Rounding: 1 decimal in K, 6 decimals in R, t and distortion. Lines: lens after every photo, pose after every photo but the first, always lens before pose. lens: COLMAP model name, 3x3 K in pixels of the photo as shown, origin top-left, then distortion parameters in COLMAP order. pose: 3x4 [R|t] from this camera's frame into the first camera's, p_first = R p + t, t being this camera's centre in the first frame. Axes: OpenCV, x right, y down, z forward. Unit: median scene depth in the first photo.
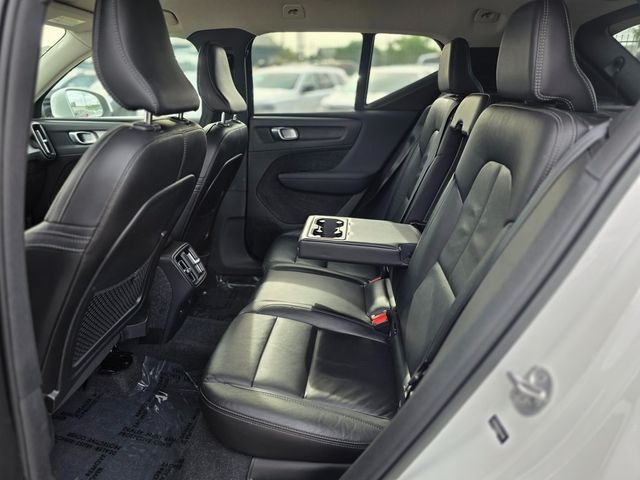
lens RADIAL K [[439.1, 0, 335.3], [0, 439.1, 241.9], [0, 0, 1]] dist [0.088414, -0.088370]
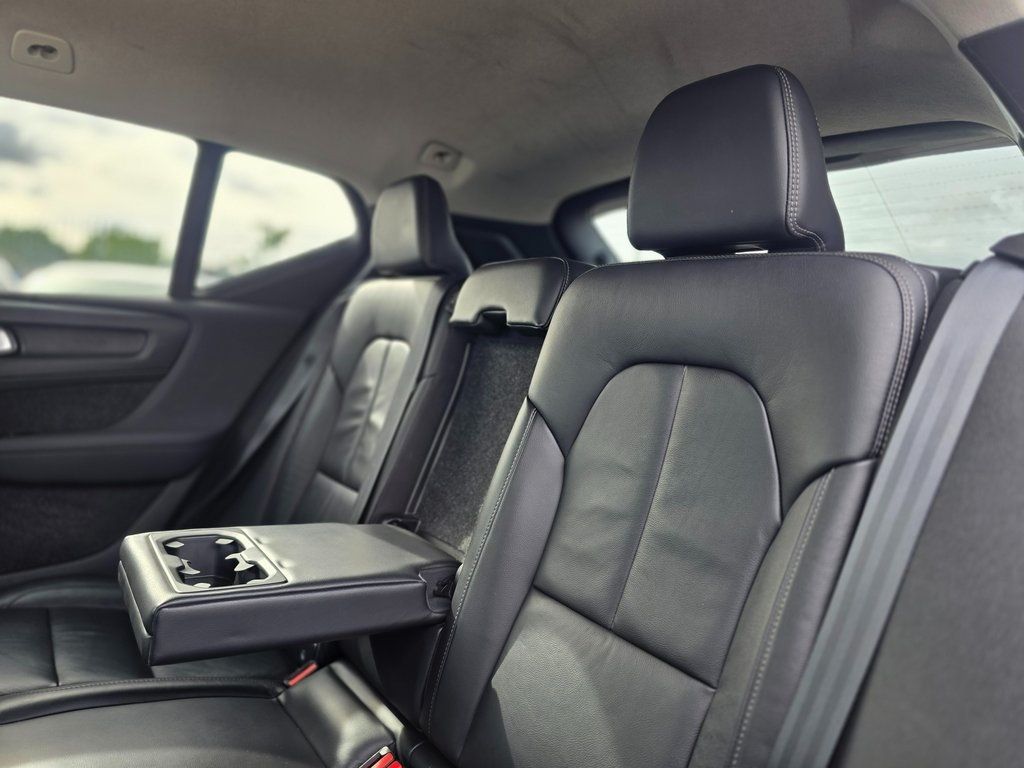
lens RADIAL K [[702.5, 0, 536.6], [0, 702.5, 387.0], [0, 0, 1]] dist [0.088414, -0.088370]
pose [[0.781905, -0.002007, 0.623394, -0.133978], [0.150259, 0.971119, -0.185338, -0.015093], [-0.605018, 0.238587, 0.759624, 0.256065]]
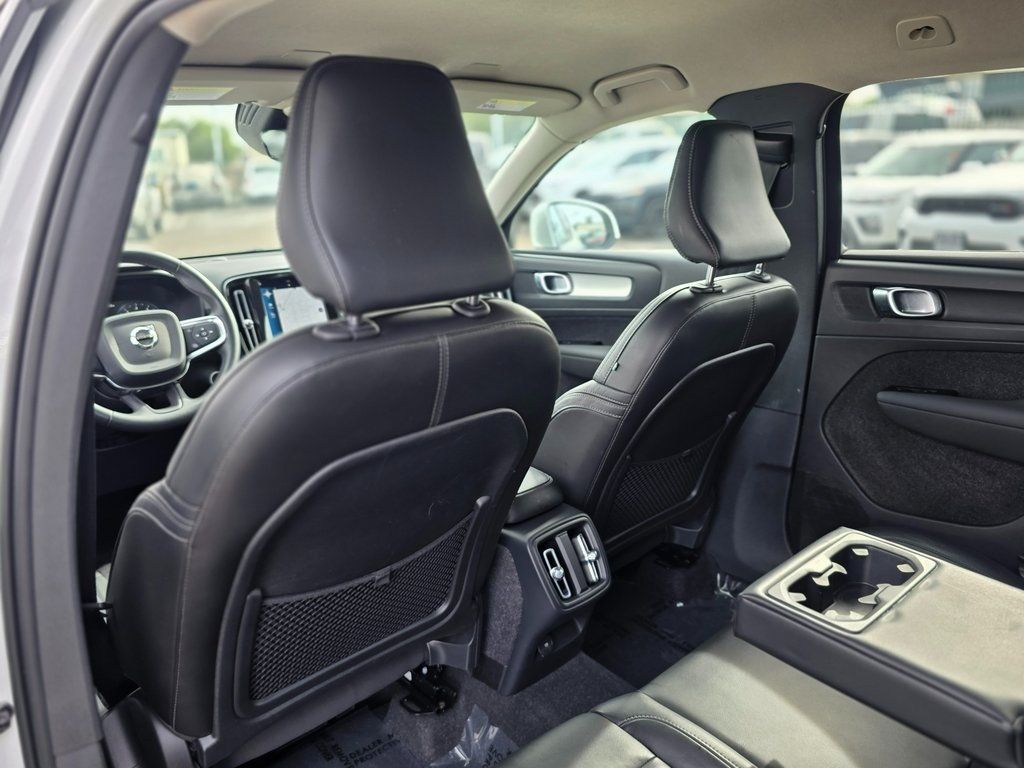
lens RADIAL K [[817.2, 0, 512.0], [0, 817.2, 384.0], [0, 0, 1]] dist [0.036295, -0.002087]
pose [[0.725139, 0.152065, -0.671602, 0.169354], [-0.198117, 0.980146, 0.008015, -0.109554], [0.659486, 0.127244, 0.740869, 0.192005]]
